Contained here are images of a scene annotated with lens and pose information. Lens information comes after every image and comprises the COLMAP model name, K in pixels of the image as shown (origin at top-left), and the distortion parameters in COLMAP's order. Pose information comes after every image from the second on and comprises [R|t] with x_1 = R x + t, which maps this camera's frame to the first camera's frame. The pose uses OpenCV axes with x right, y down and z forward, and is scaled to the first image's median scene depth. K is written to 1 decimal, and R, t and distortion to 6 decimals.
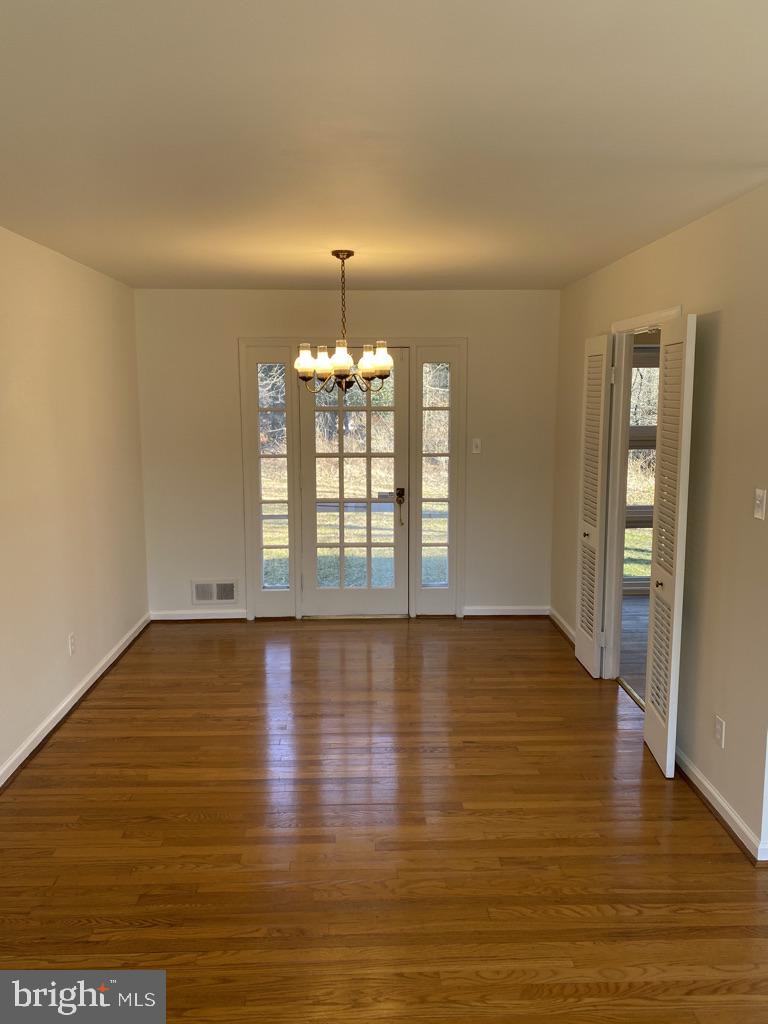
lens RADIAL K [[778.7, 0, 366.3], [0, 778.7, 518.8], [0, 0, 1]] dist [0.011559, -0.004647]
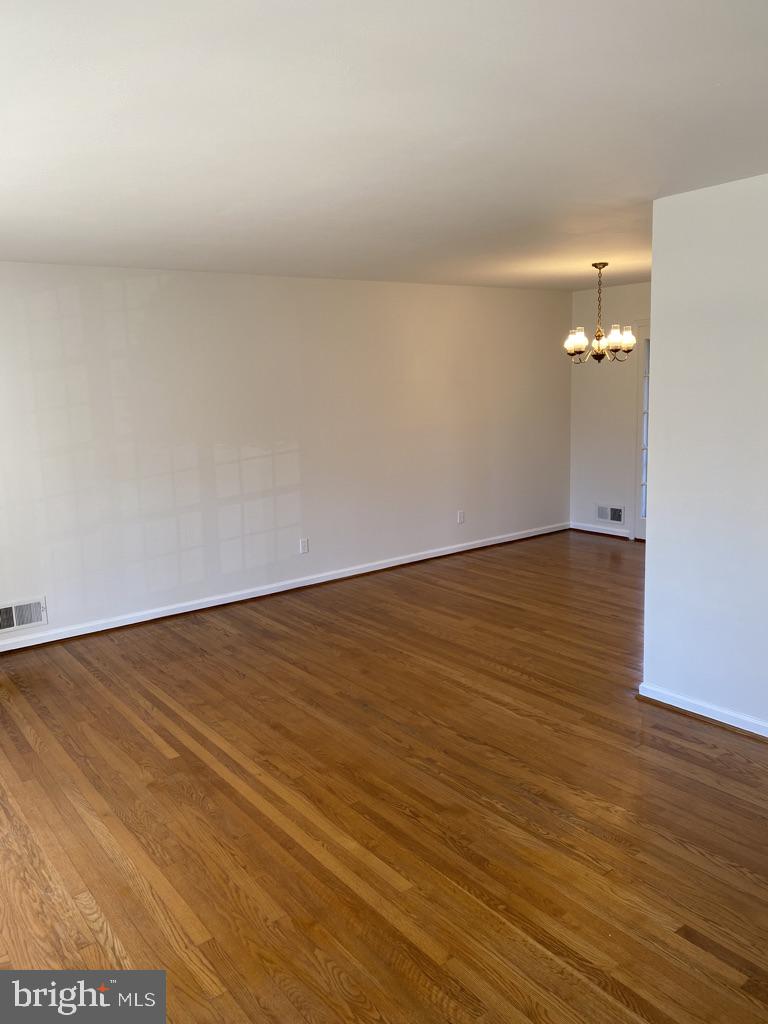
lens RADIAL K [[778.7, 0, 385.9], [0, 778.7, 511.6], [0, 0, 1]] dist [0.011559, -0.004647]
pose [[0.603793, 0.131145, -0.786279, 0.713635], [-0.107593, 0.990755, 0.082628, 0.024531], [0.789846, 0.034708, 0.612322, -0.130629]]
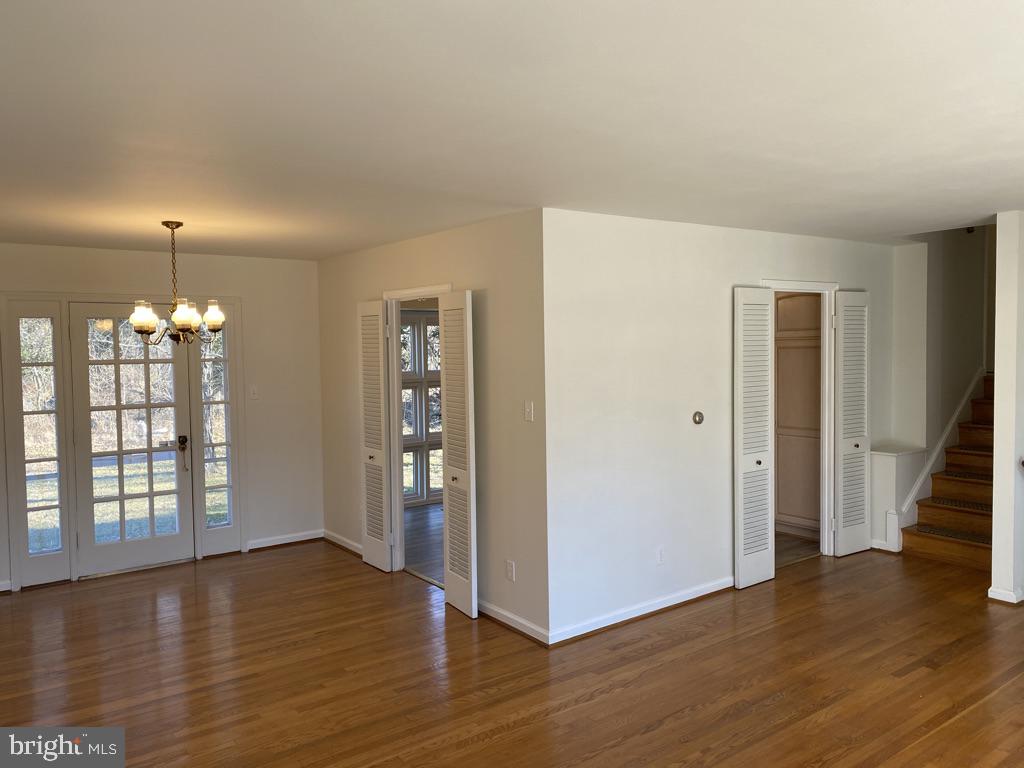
lens RADIAL K [[778.7, 0, 514.9], [0, 778.7, 388.3], [0, 0, 1]] dist [0.011559, -0.004647]
pose [[0.810805, -0.038226, 0.584066, -0.233995], [0.104132, 0.991367, -0.079675, 0.031546], [-0.575978, 0.125421, 0.807786, -0.139171]]
